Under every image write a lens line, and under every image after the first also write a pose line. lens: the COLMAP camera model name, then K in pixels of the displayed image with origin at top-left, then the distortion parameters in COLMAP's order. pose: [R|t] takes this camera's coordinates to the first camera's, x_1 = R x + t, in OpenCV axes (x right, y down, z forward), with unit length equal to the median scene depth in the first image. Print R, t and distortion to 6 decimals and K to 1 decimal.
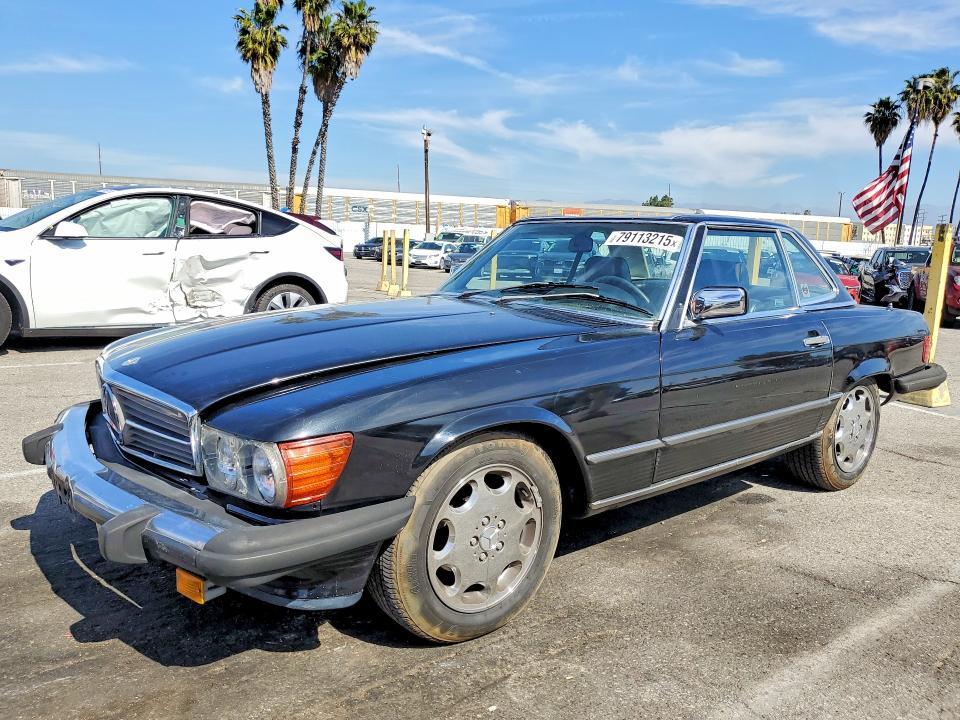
lens RADIAL K [[791.3, 0, 480.0], [0, 791.3, 360.0], [0, 0, 1]] dist [-0.000420, -0.003789]
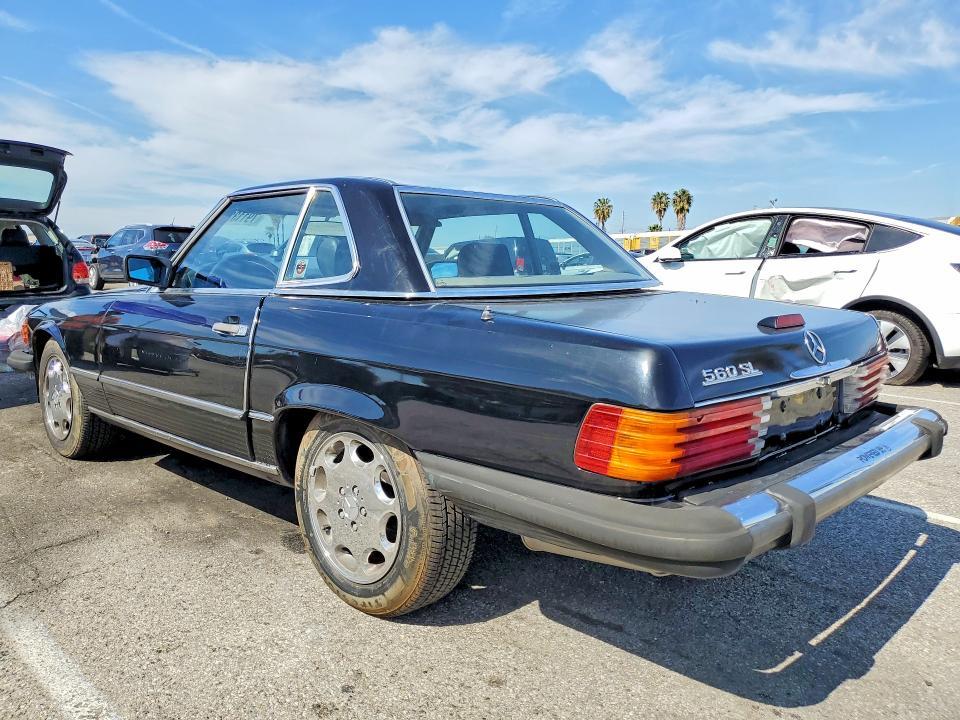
lens RADIAL K [[791.3, 0, 480.0], [0, 791.3, 360.0], [0, 0, 1]] dist [-0.000420, -0.003789]
pose [[0.063244, 0.085040, -0.994368, 1.016636], [-0.157617, 0.984710, 0.074189, -0.075332], [0.985473, 0.152037, 0.075681, 0.999454]]
